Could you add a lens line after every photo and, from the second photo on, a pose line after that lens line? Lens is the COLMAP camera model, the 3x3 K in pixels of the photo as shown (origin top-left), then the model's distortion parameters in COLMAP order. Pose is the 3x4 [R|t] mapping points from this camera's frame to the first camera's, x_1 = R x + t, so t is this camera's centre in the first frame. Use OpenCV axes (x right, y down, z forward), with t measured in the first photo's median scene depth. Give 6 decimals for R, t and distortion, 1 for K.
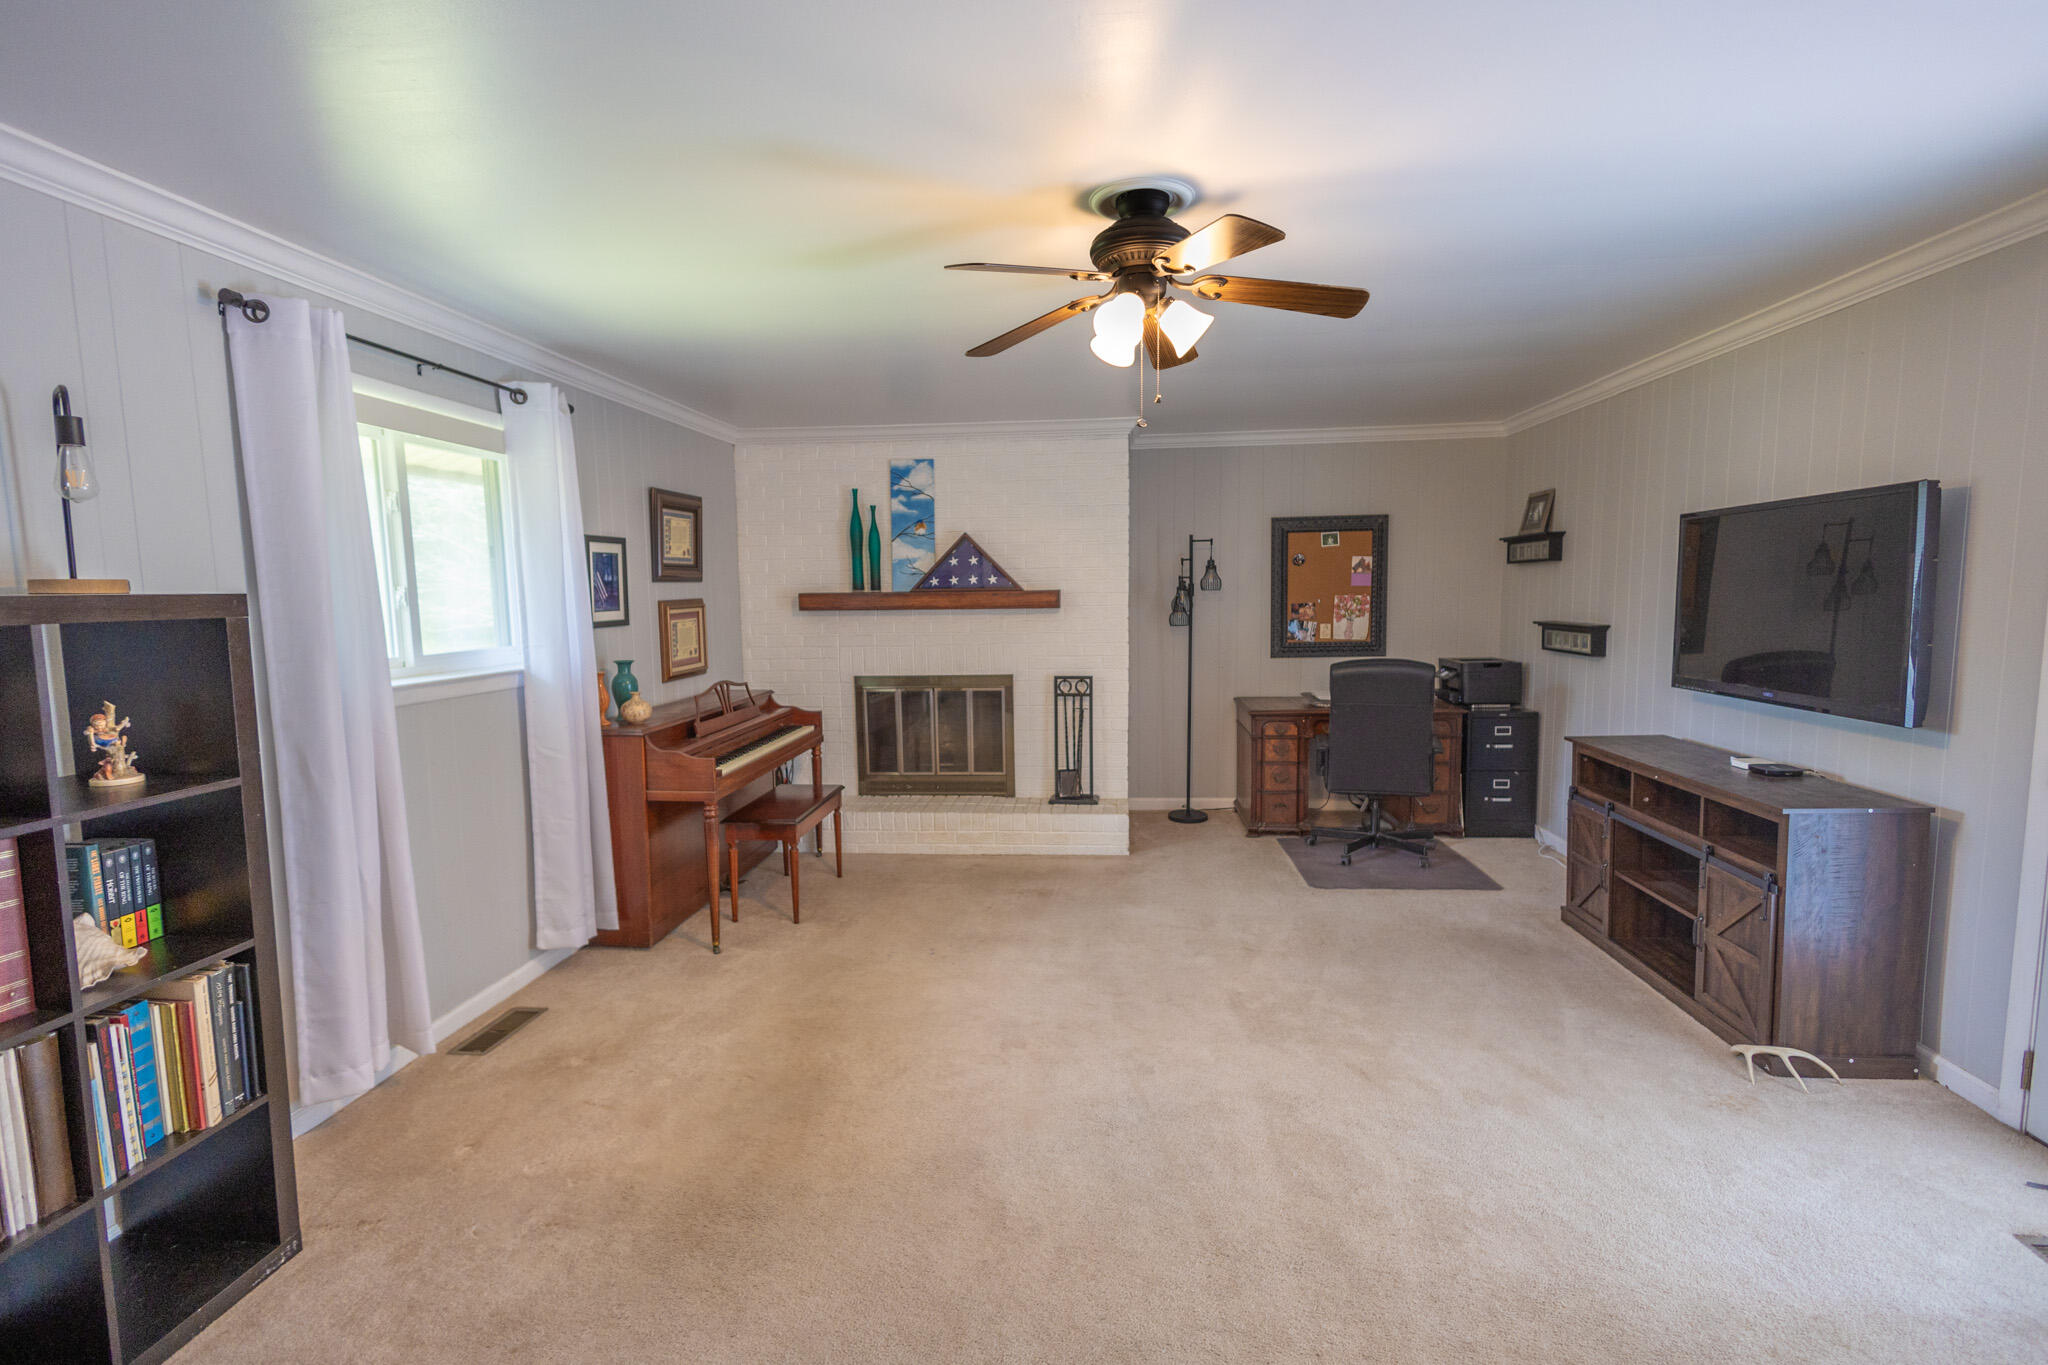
lens RADIAL K [[929.3, 0, 1020.7], [0, 929.3, 684.8], [0, 0, 1]] dist [-0.003389, -0.000310]
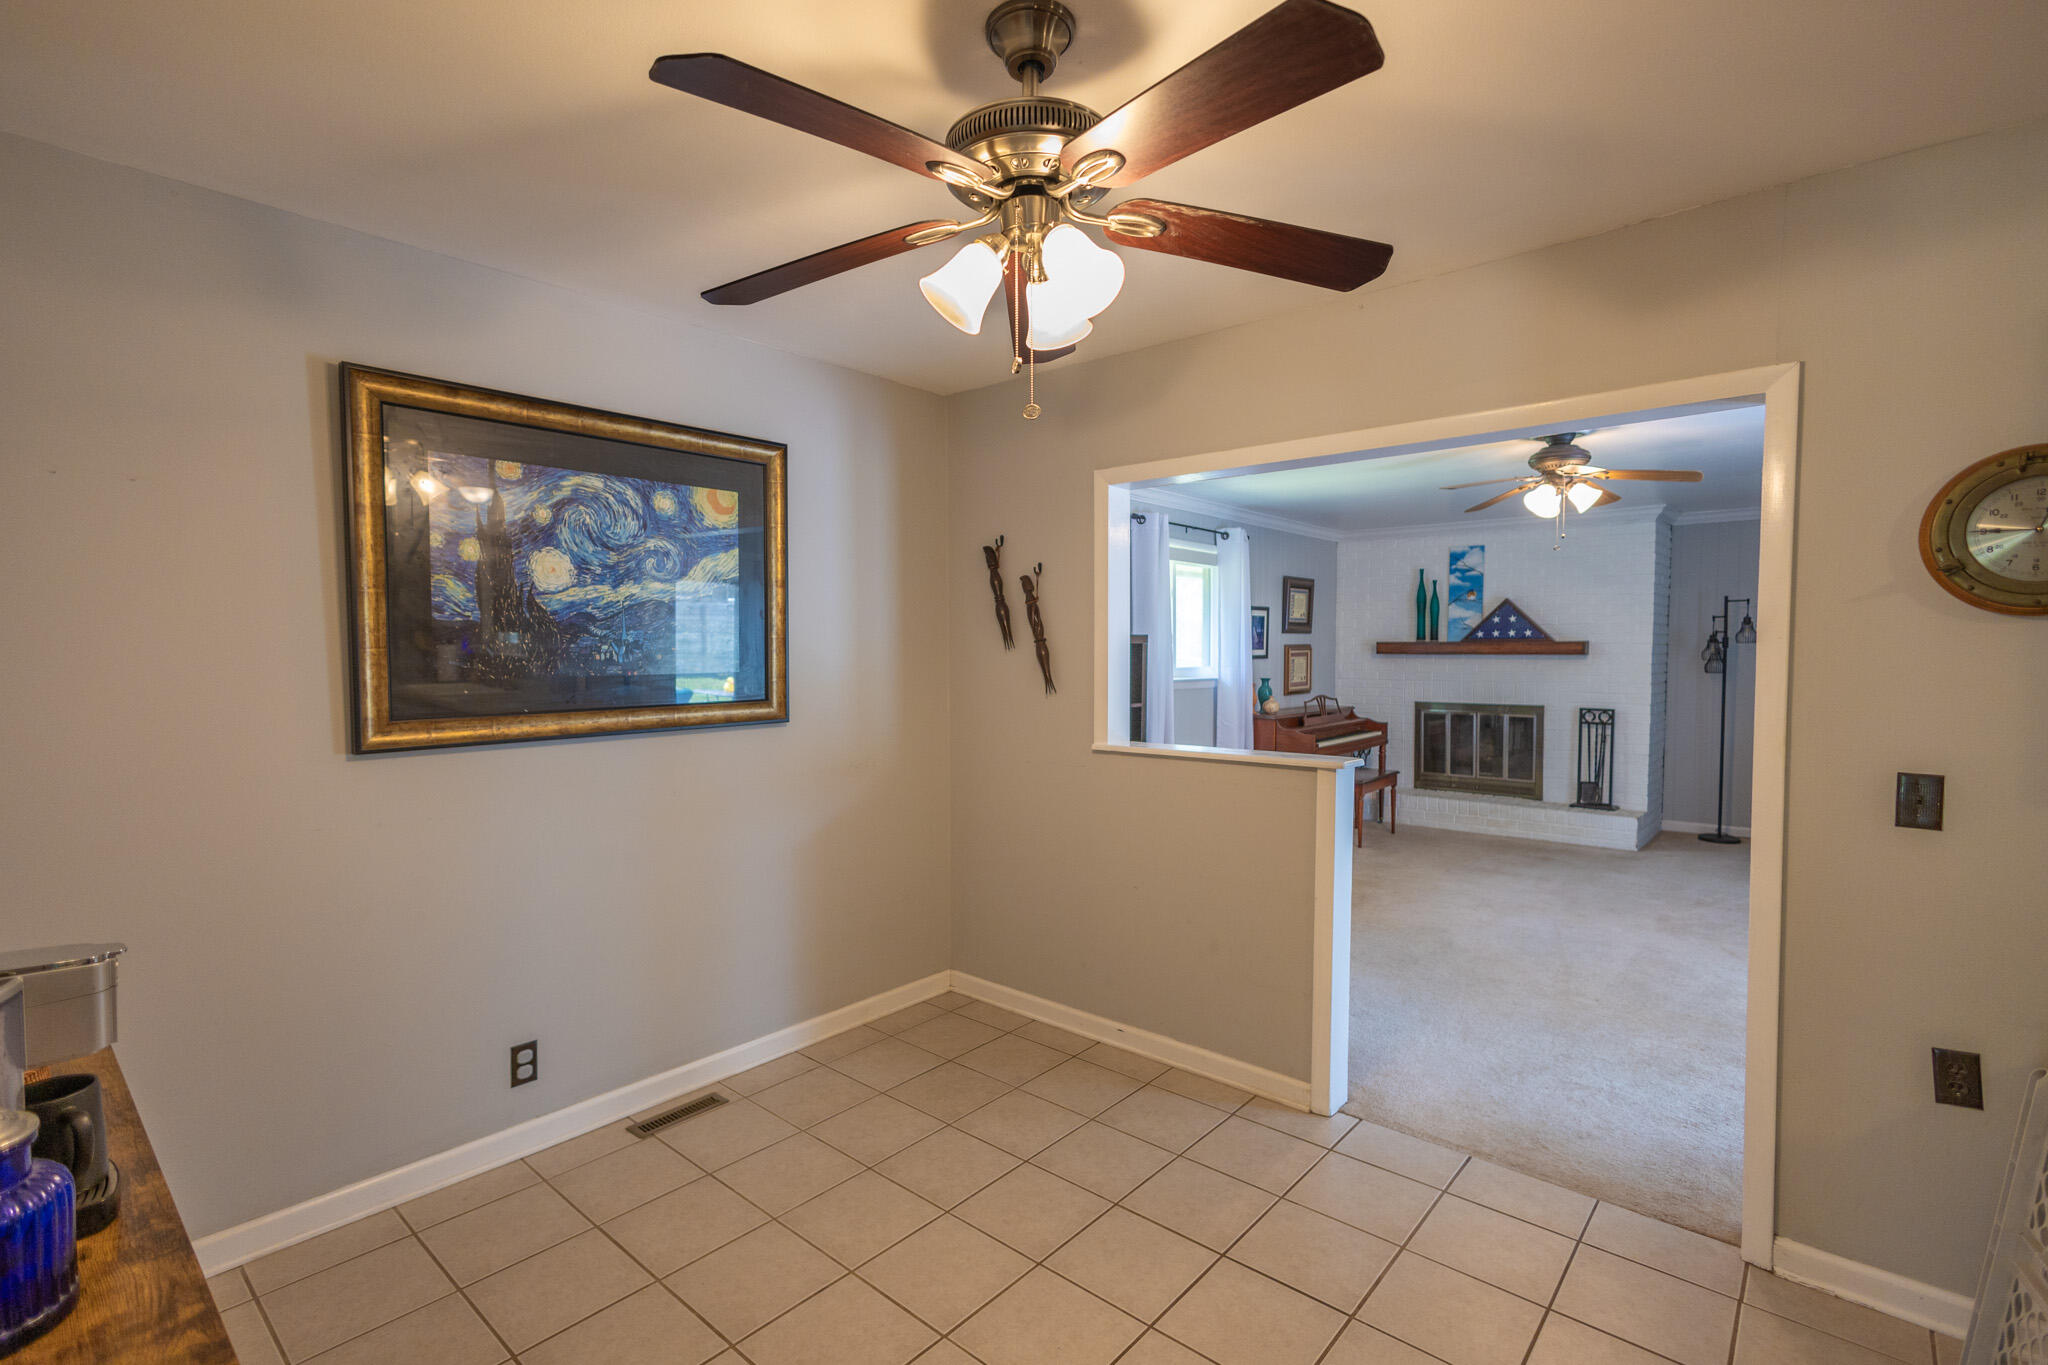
lens RADIAL K [[929.3, 0, 1012.4], [0, 929.3, 686.6], [0, 0, 1]] dist [-0.003389, -0.000310]
pose [[0.811701, 0.037207, -0.582887, 0.149857], [-0.070793, 0.996878, -0.034951, 0.063198], [0.579767, 0.069634, 0.811801, -0.510494]]
